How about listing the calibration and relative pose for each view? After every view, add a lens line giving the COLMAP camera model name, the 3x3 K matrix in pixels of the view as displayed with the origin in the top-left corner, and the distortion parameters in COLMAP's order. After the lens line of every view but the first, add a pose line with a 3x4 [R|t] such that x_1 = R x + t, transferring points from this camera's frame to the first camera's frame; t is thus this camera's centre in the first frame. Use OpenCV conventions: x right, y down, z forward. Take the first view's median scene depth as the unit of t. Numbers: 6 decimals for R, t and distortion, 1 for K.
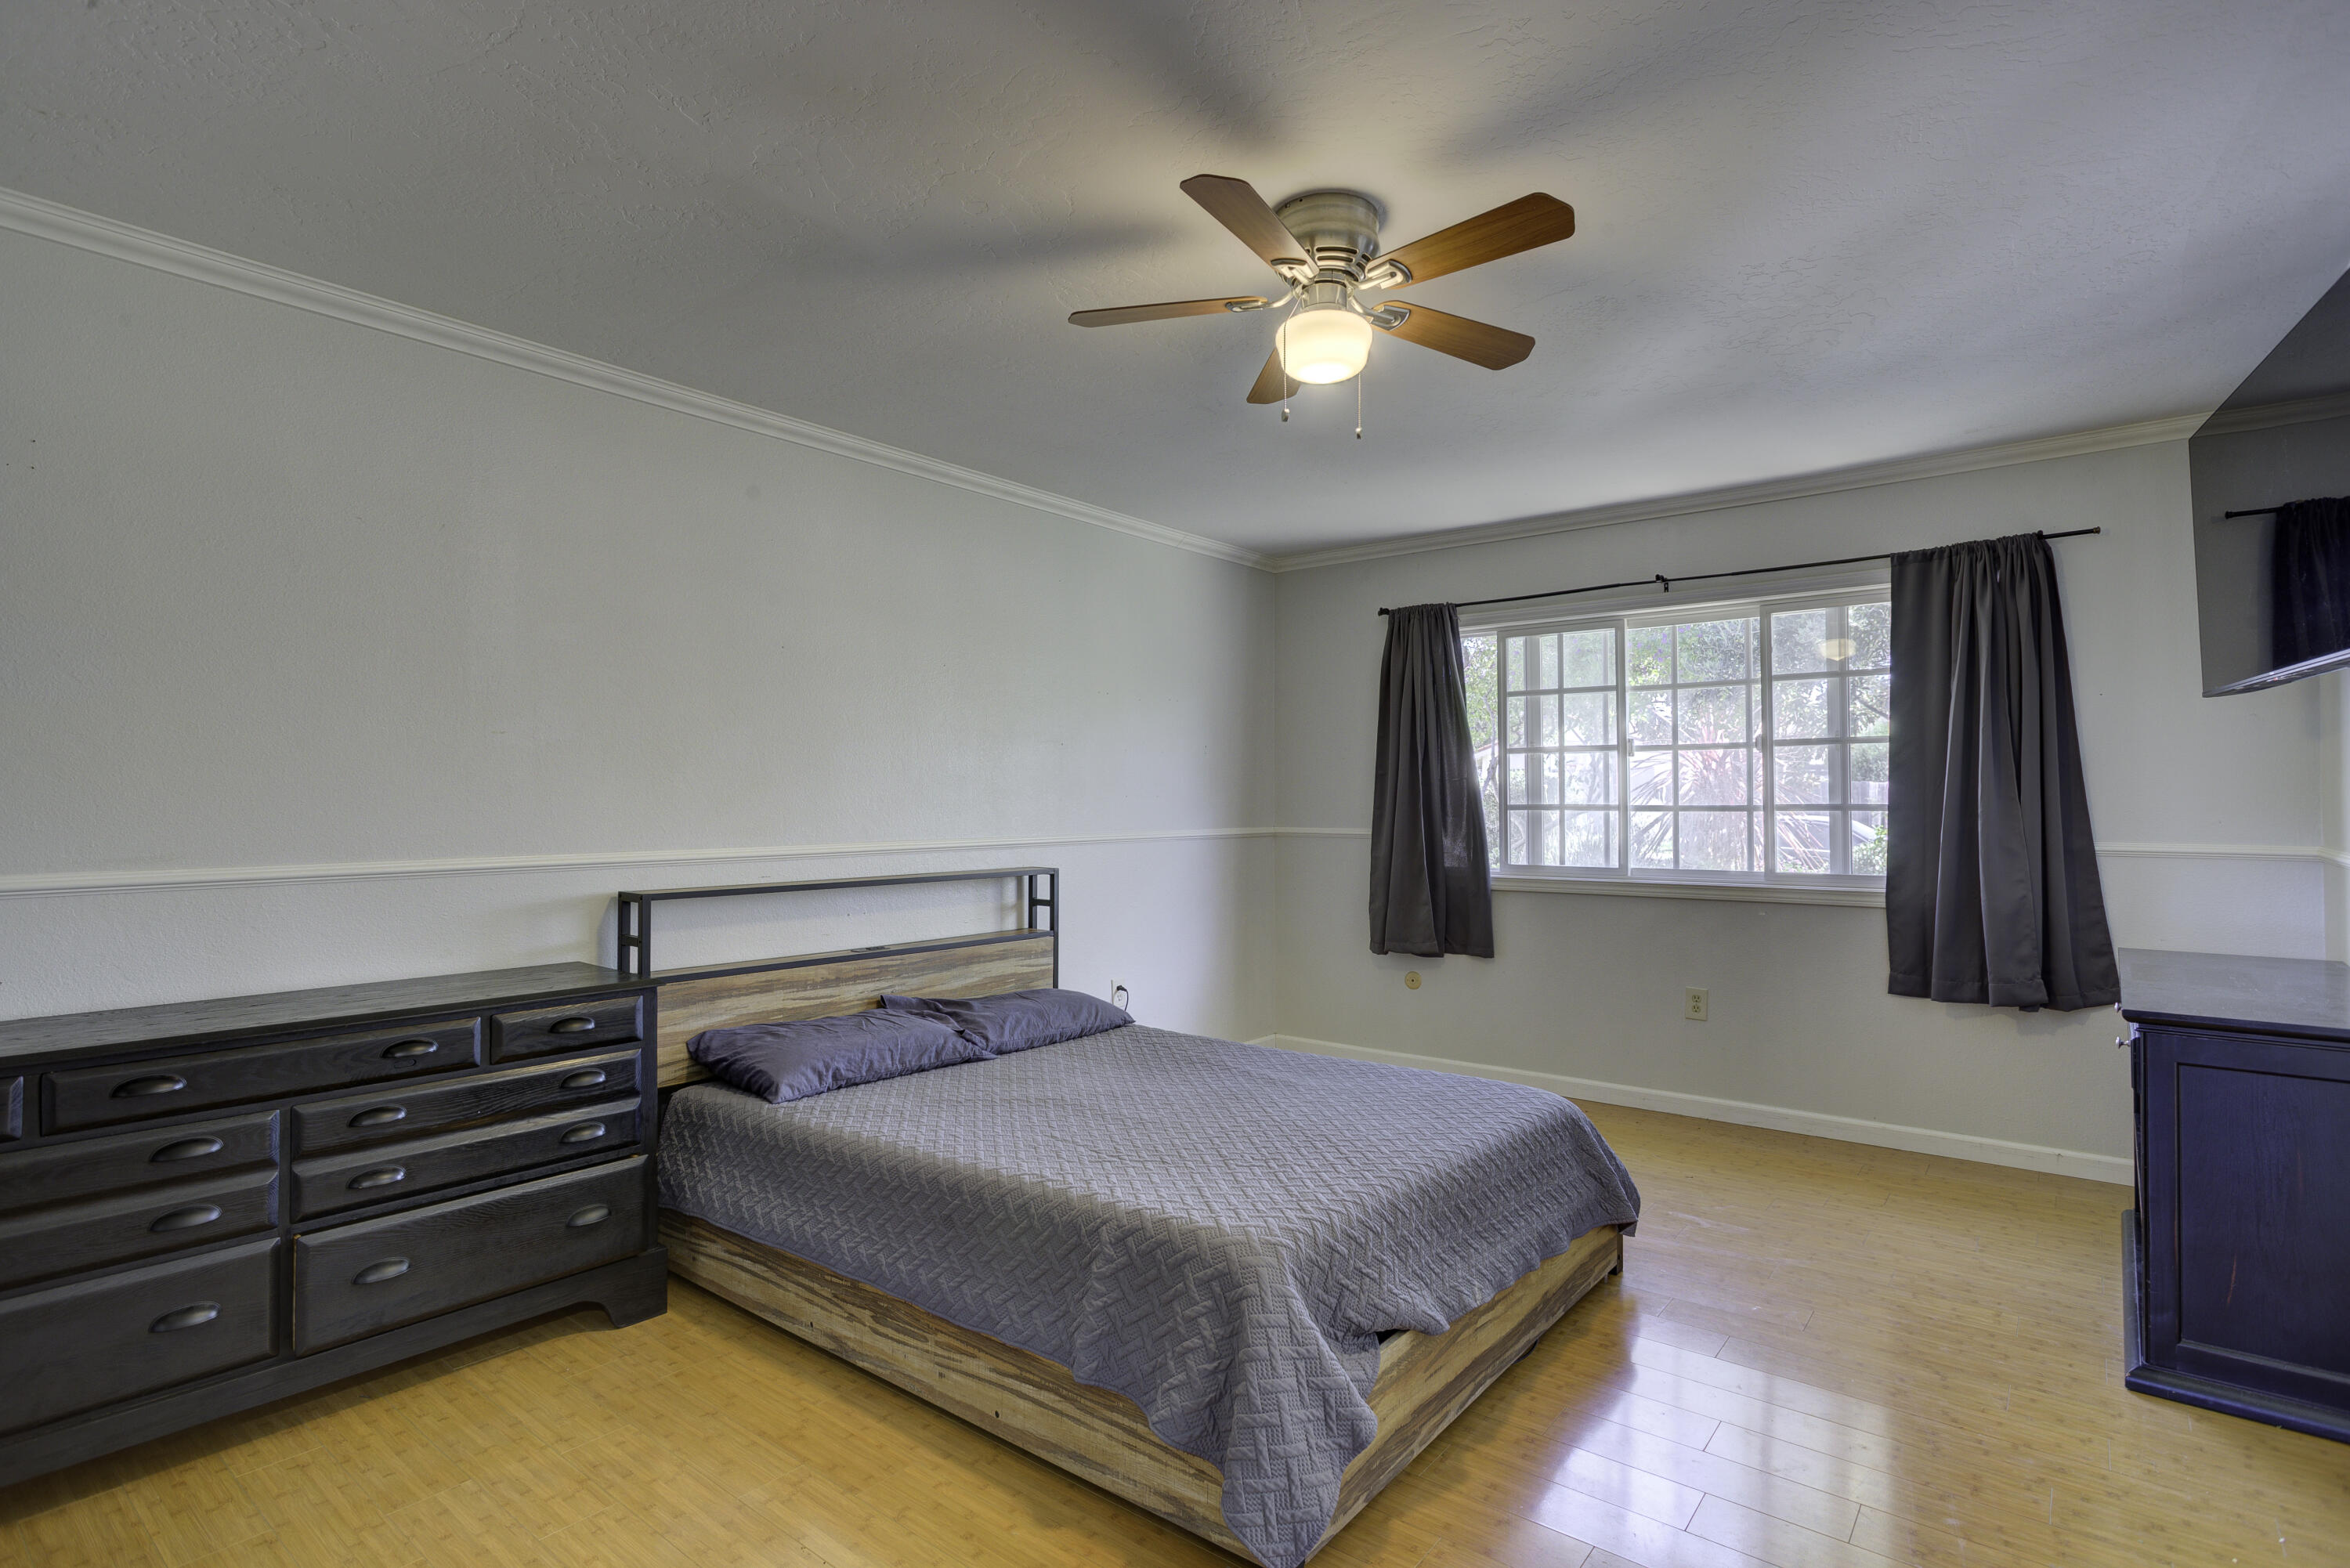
lens RADIAL K [[1153.0, 0, 1168.7], [0, 1153.0, 780.2], [0, 0, 1]] dist [-0.009767, 0.002480]
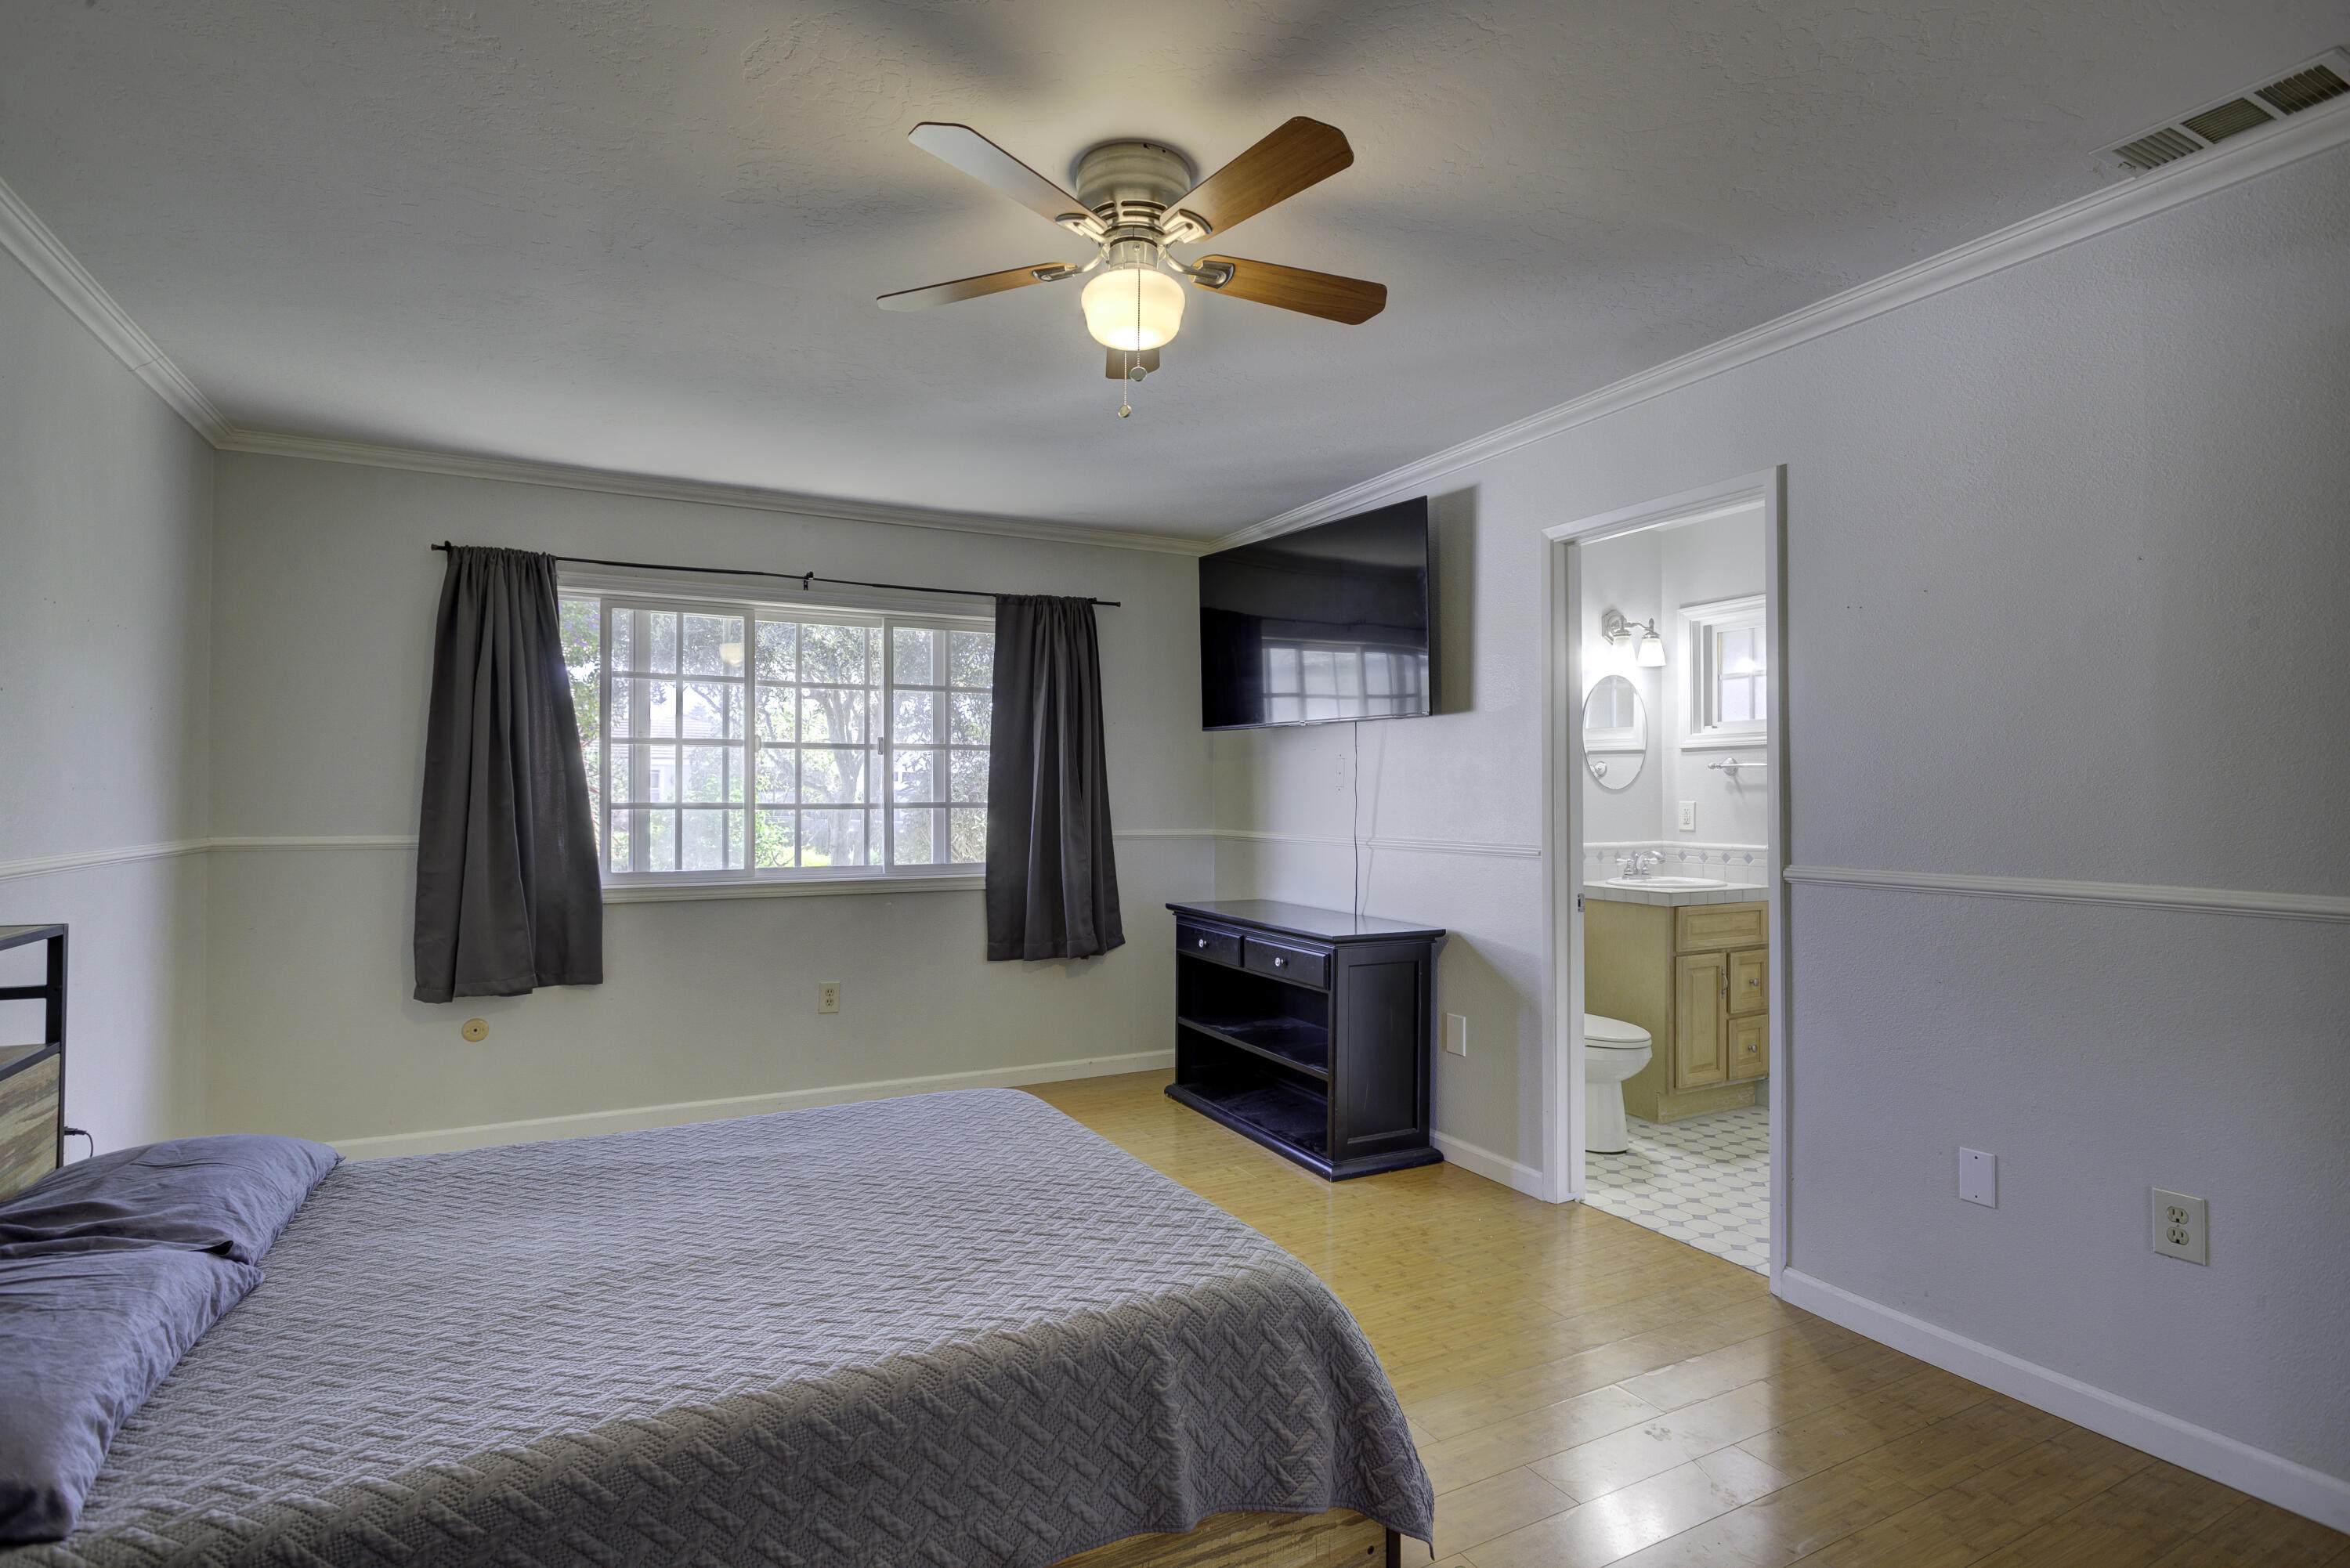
lens RADIAL K [[1153.0, 0, 1177.7], [0, 1153.0, 794.0], [0, 0, 1]] dist [-0.009767, 0.002480]
pose [[0.405583, 0.005601, 0.914041, -0.353761], [-0.018589, 0.999825, 0.002121, 0.005304], [-0.913869, -0.017852, 0.405616, 0.302346]]
